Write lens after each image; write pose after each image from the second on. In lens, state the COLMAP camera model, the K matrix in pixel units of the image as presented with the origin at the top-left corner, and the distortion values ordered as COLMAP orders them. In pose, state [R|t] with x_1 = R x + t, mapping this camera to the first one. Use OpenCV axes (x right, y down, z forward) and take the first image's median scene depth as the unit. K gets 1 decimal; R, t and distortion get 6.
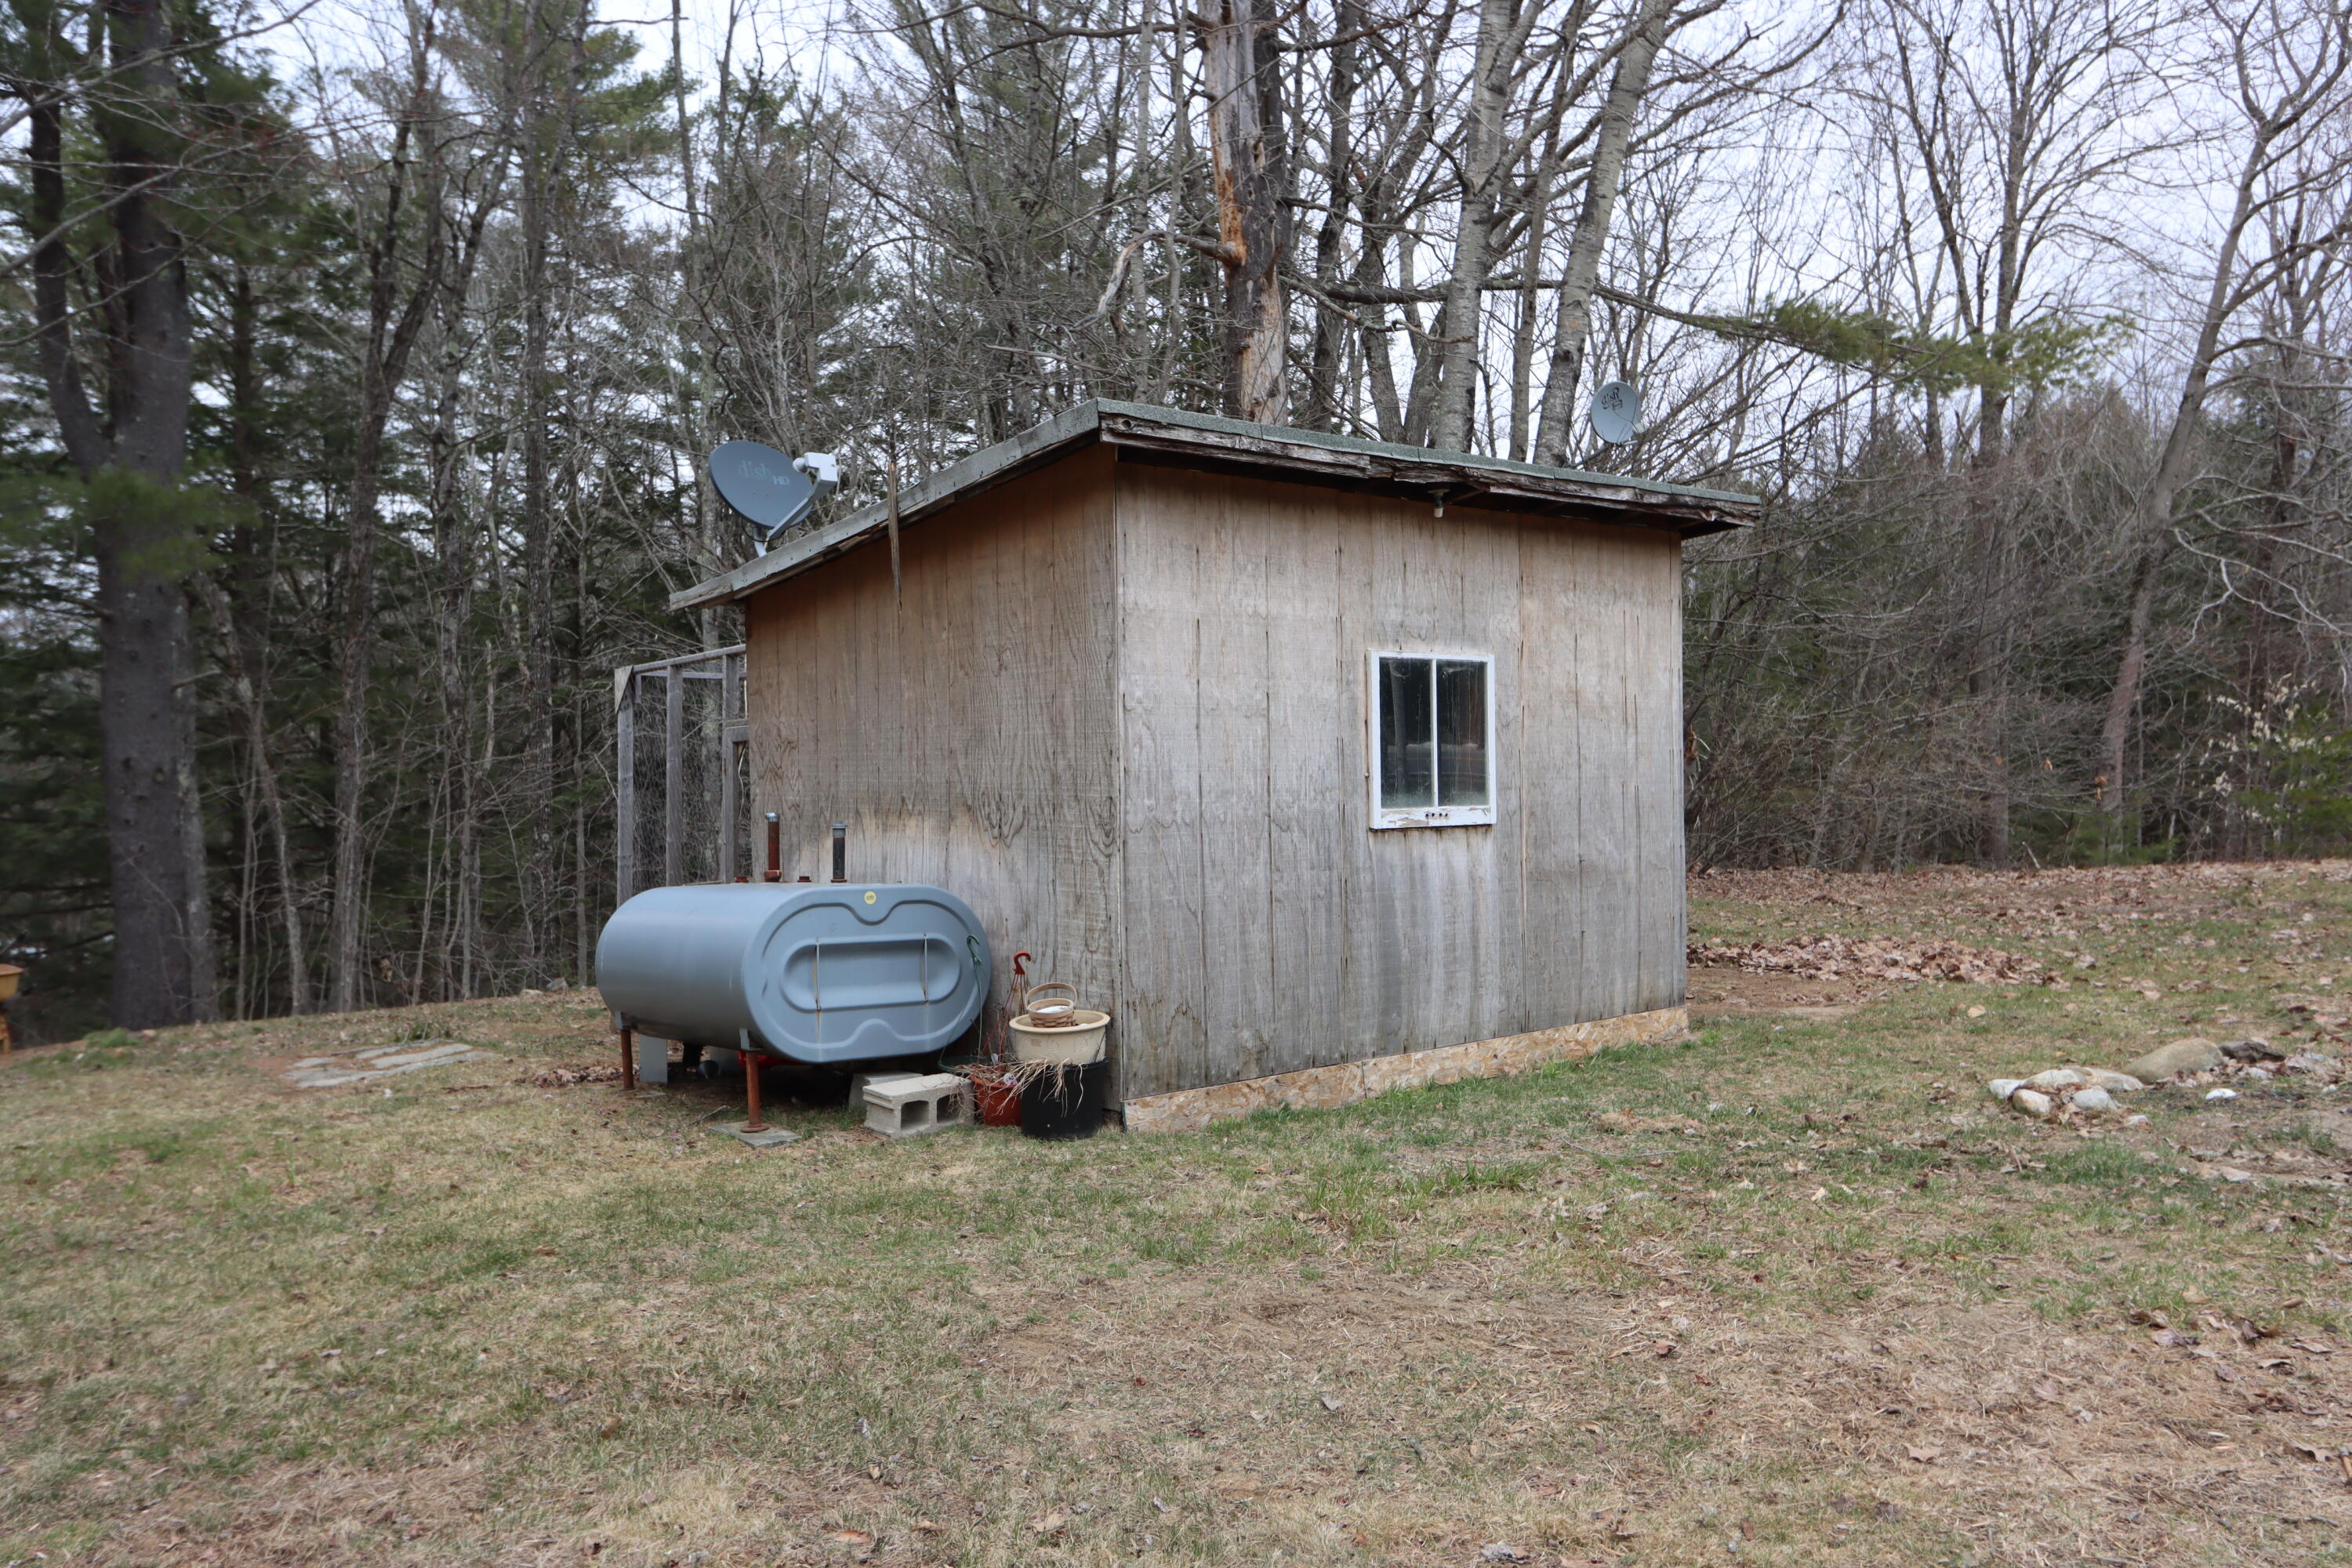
lens RADIAL K [[1818.1, 0, 1176.0], [0, 1818.1, 784.0], [0, 0, 1]] dist [-0.010175, -0.001157]
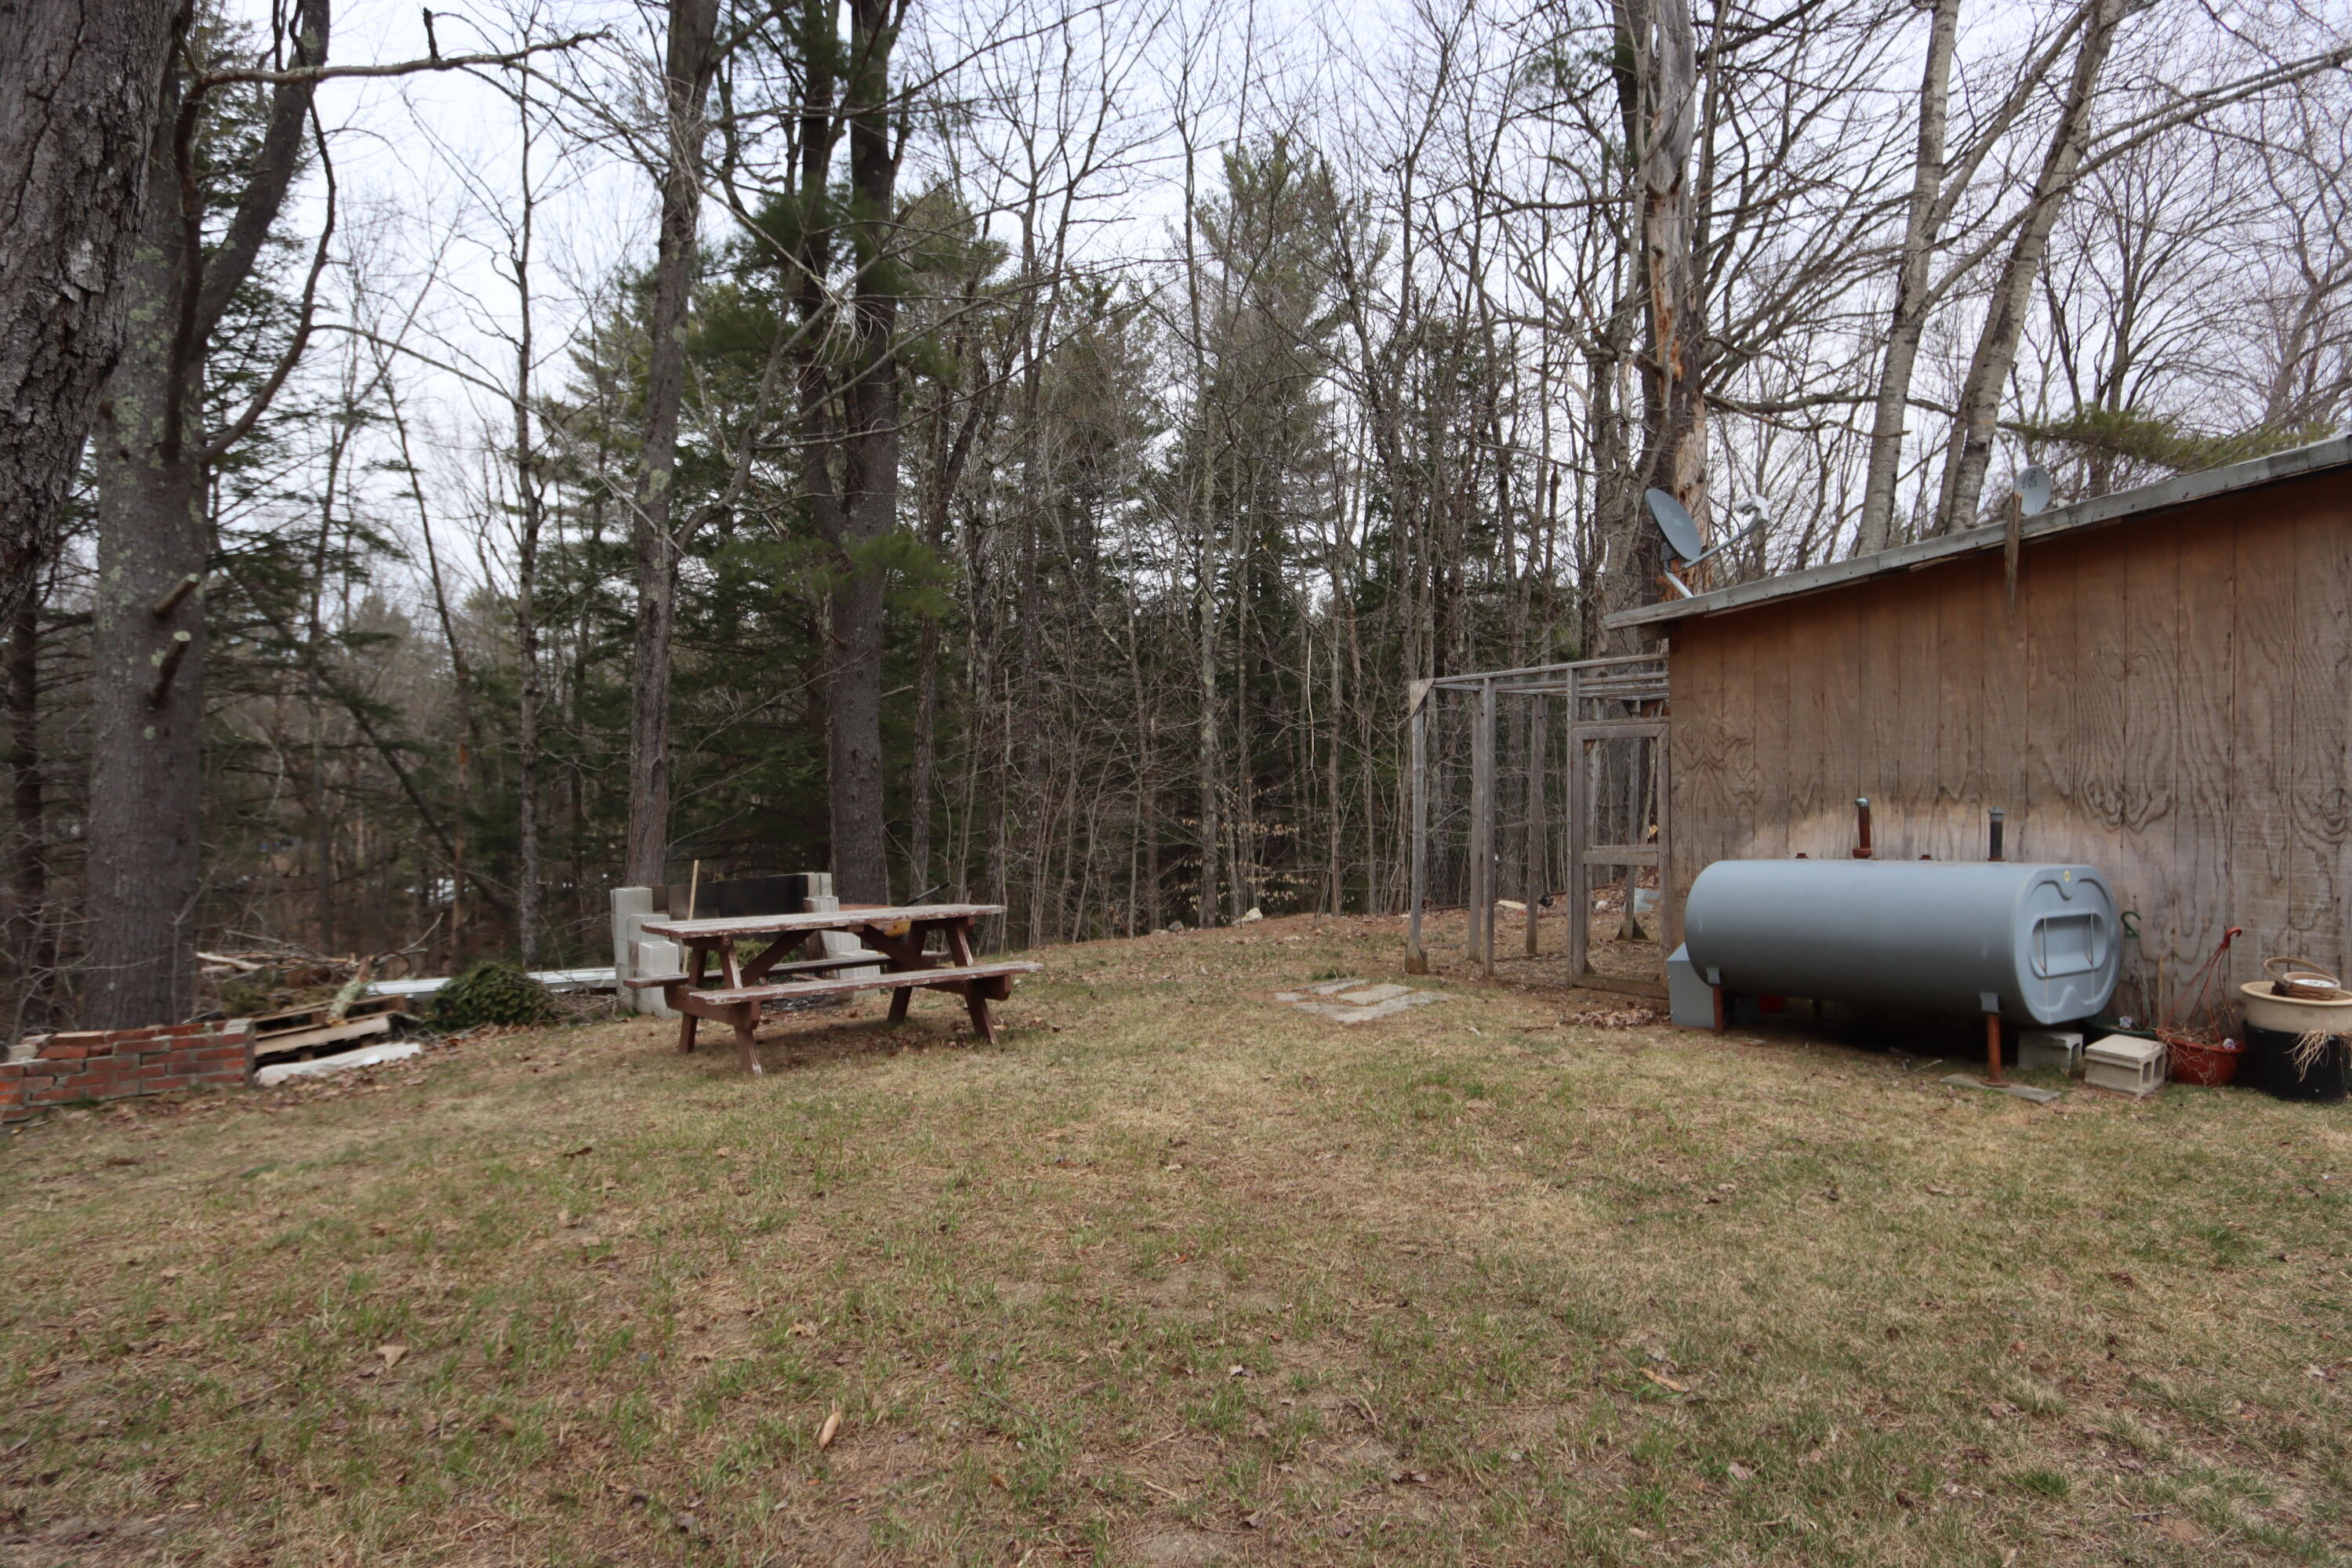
lens RADIAL K [[1282.6, 0, 1176.0], [0, 1282.6, 784.0], [0, 0, 1]] dist [-0.016345, 0.001860]
pose [[0.997054, 0.013916, -0.075428, -0.566082], [-0.013893, 0.999903, 0.000828, 0.011228], [0.075432, 0.000223, 0.997151, 0.156359]]
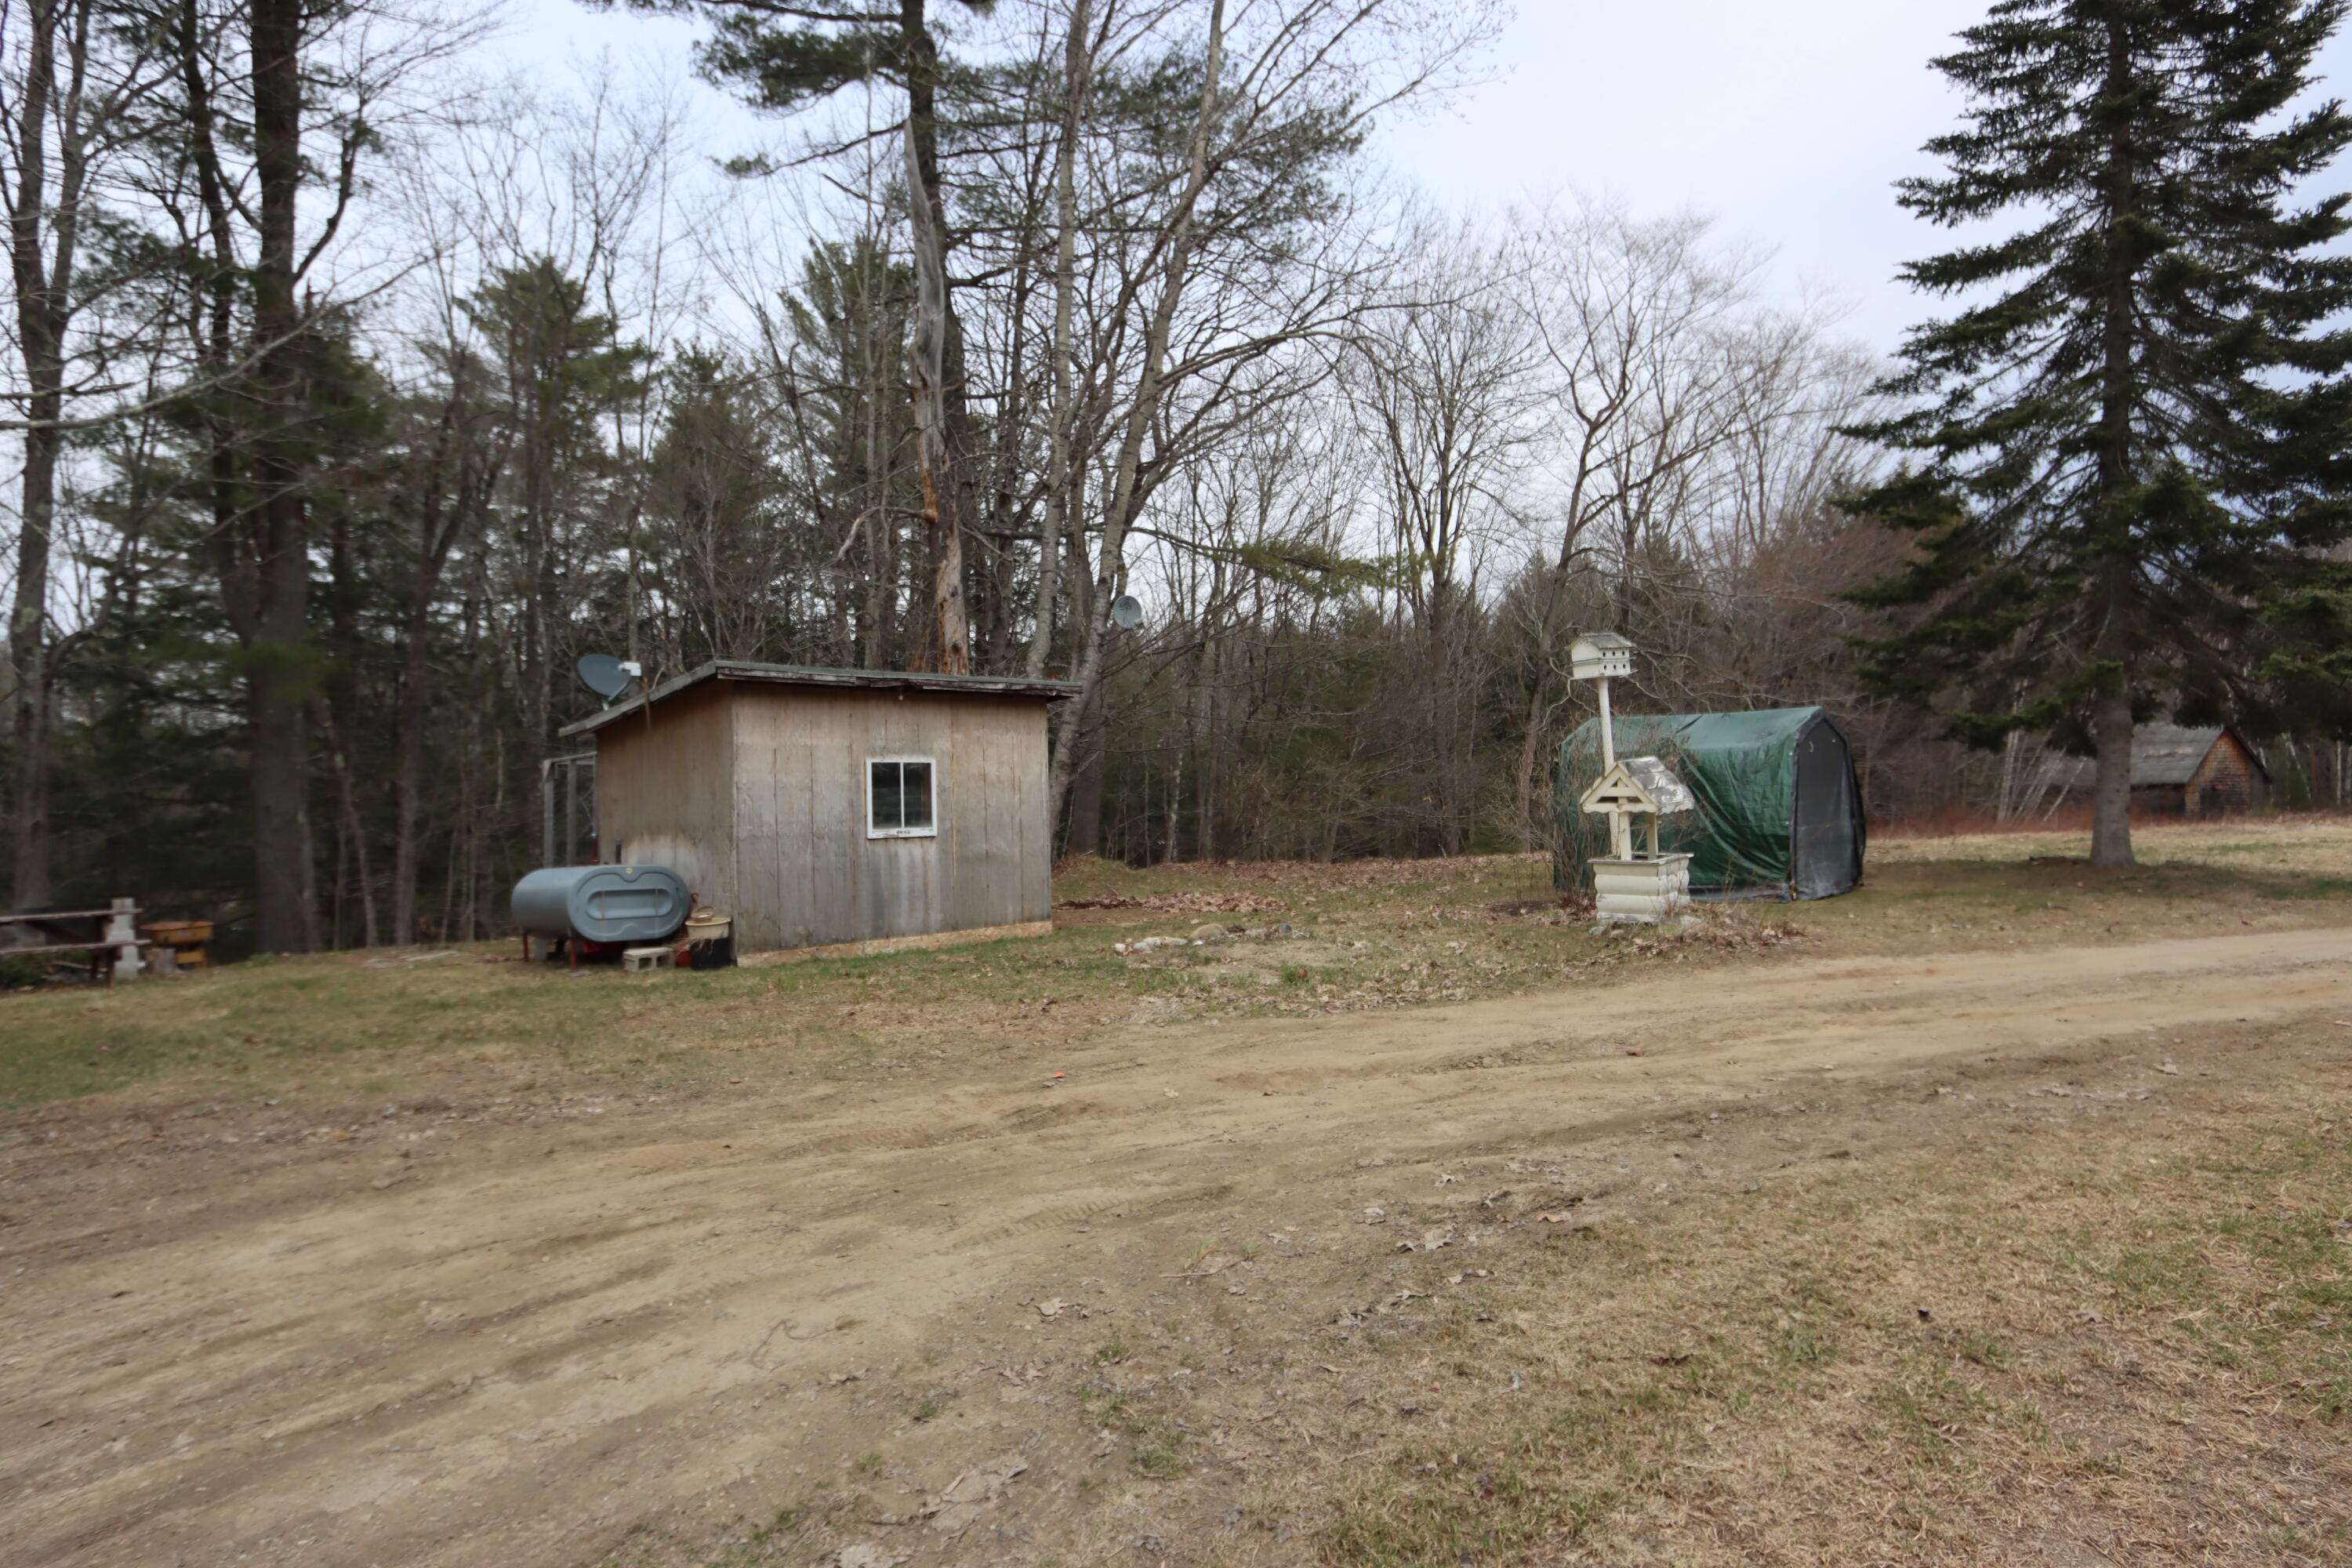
lens RADIAL K [[1282.6, 0, 1176.0], [0, 1282.6, 784.0], [0, 0, 1]] dist [-0.016345, 0.001860]
pose [[0.994167, -0.006434, 0.107663, 0.298825], [0.008724, 0.999745, -0.020808, -0.005943], [-0.107502, 0.021626, 0.993970, -0.590501]]
